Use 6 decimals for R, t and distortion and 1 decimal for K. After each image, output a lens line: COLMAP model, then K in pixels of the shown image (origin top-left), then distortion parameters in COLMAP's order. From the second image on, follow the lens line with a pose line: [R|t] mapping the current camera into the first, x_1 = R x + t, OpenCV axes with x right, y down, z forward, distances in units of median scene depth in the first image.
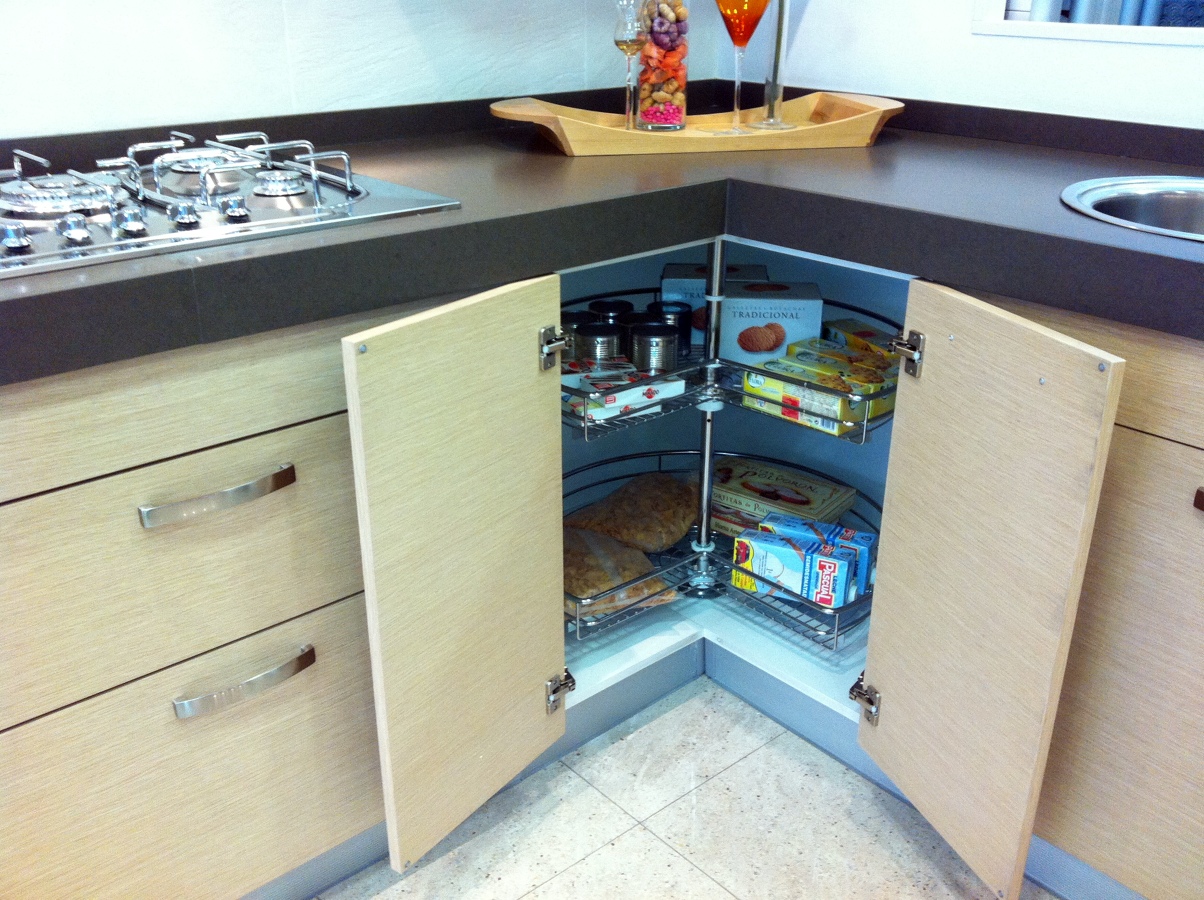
lens RADIAL K [[1114.6, 0, 603.5], [0, 1114.6, 470.2], [0, 0, 1]] dist [0.000468, -0.006981]
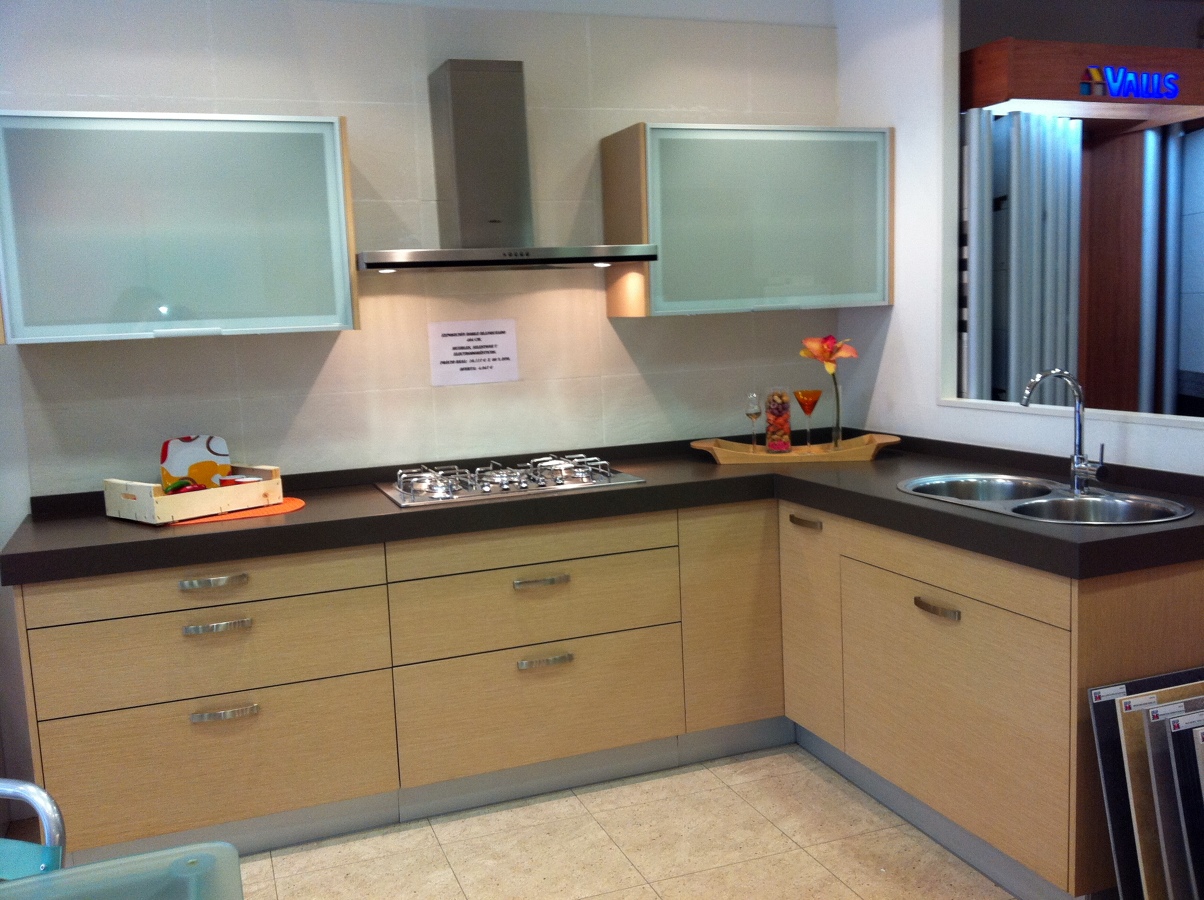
lens RADIAL K [[1114.6, 0, 603.5], [0, 1114.6, 470.2], [0, 0, 1]] dist [0.000468, -0.006981]
pose [[0.927572, 0.004199, -0.373622, 0.578756], [-0.106587, 0.961363, -0.253813, 0.309292], [0.358120, 0.275253, 0.892180, -1.032899]]
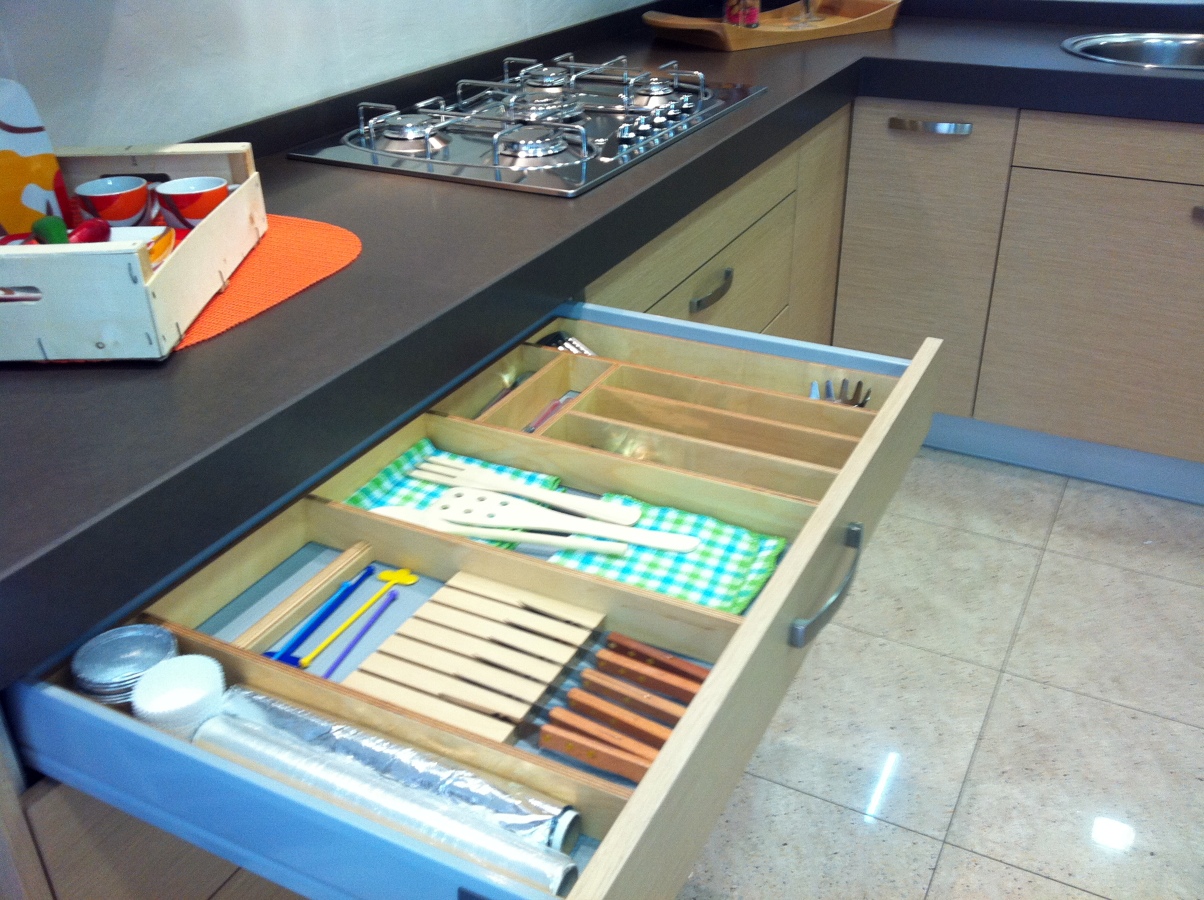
lens RADIAL K [[1114.6, 0, 603.5], [0, 1114.6, 470.2], [0, 0, 1]] dist [0.000468, -0.006981]
pose [[0.938153, -0.190505, 0.289097, -0.697130], [0.162080, 0.979515, 0.119496, 0.046222], [-0.305940, -0.065249, 0.949812, -0.341011]]
